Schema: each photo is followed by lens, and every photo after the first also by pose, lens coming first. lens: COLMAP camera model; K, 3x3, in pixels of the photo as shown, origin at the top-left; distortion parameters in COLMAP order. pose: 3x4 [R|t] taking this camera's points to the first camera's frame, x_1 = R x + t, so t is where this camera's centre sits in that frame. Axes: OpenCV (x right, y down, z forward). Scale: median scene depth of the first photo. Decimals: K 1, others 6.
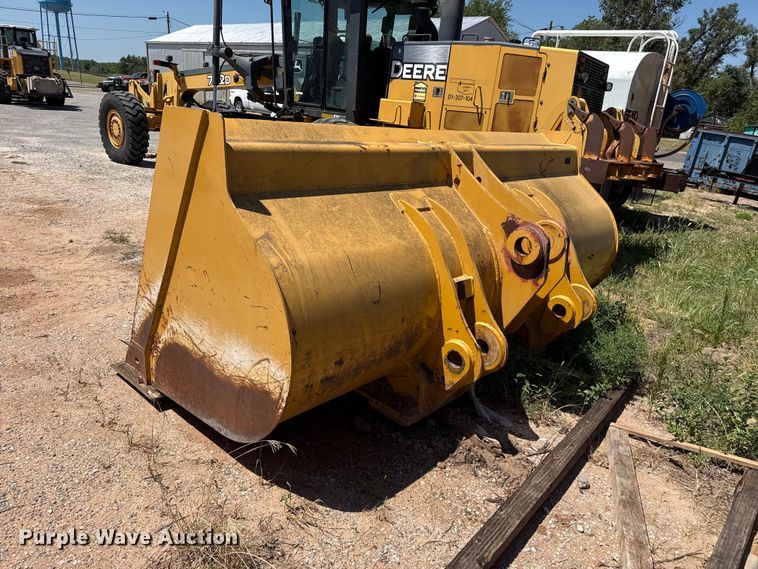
lens RADIAL K [[540.7, 0, 380.2], [0, 540.7, 287.9], [0, 0, 1]] dist [0.035787, -0.041186]
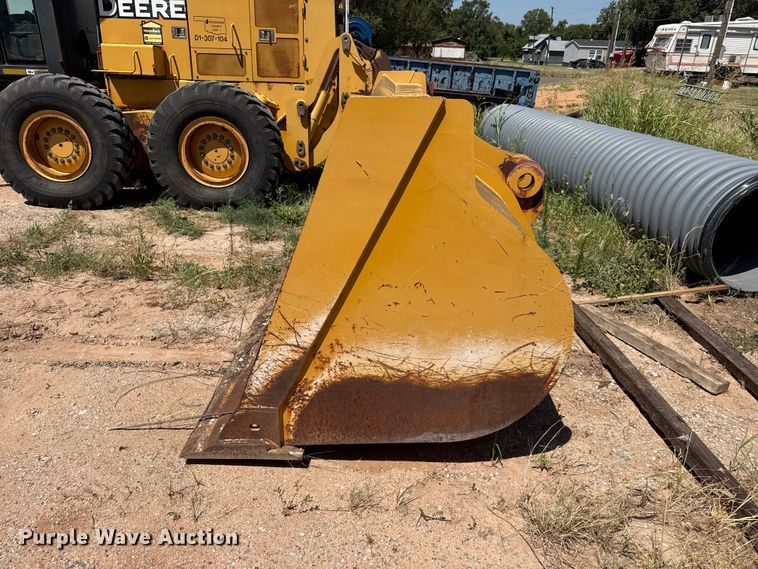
lens RADIAL K [[540.7, 0, 373.2], [0, 540.7, 289.6], [0, 0, 1]] dist [0.035787, -0.041186]
pose [[0.760119, -0.320737, 0.565108, -0.286393], [0.248922, 0.947073, 0.202707, -0.070641], [-0.600214, -0.013413, 0.799727, 0.109761]]
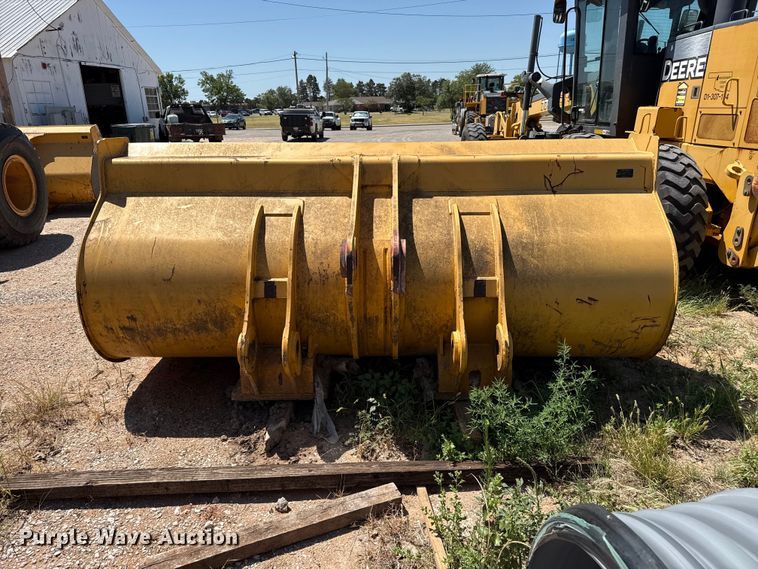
lens RADIAL K [[540.7, 0, 378.6], [0, 540.7, 285.4], [0, 0, 1]] dist [0.035787, -0.041186]
pose [[0.675968, 0.136592, -0.724162, 0.410902], [-0.172243, 0.984738, 0.024962, -0.025689], [0.716519, 0.107859, 0.689178, 0.158013]]
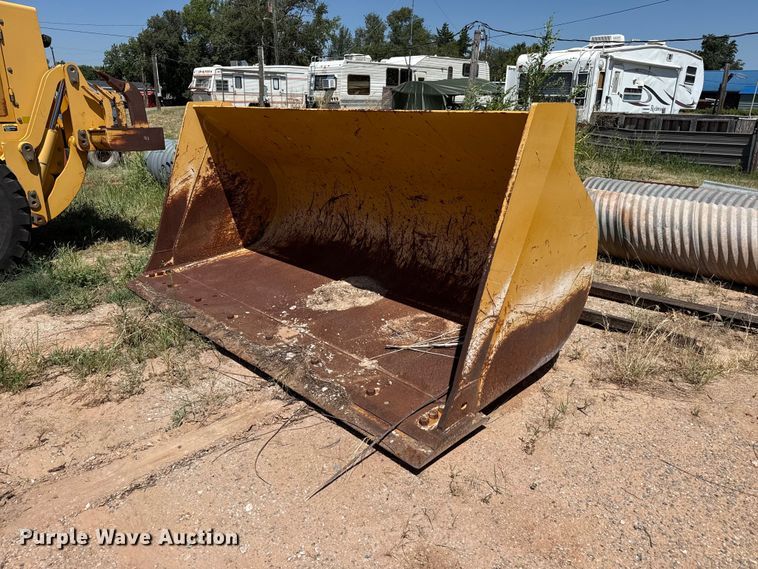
lens RADIAL K [[540.7, 0, 378.0], [0, 540.7, 282.5], [0, 0, 1]] dist [0.035787, -0.041186]
pose [[0.058723, -0.393973, 0.917244, -0.480728], [0.315693, 0.879004, 0.357337, -0.160881], [-0.947043, 0.268584, 0.175992, 0.378518]]
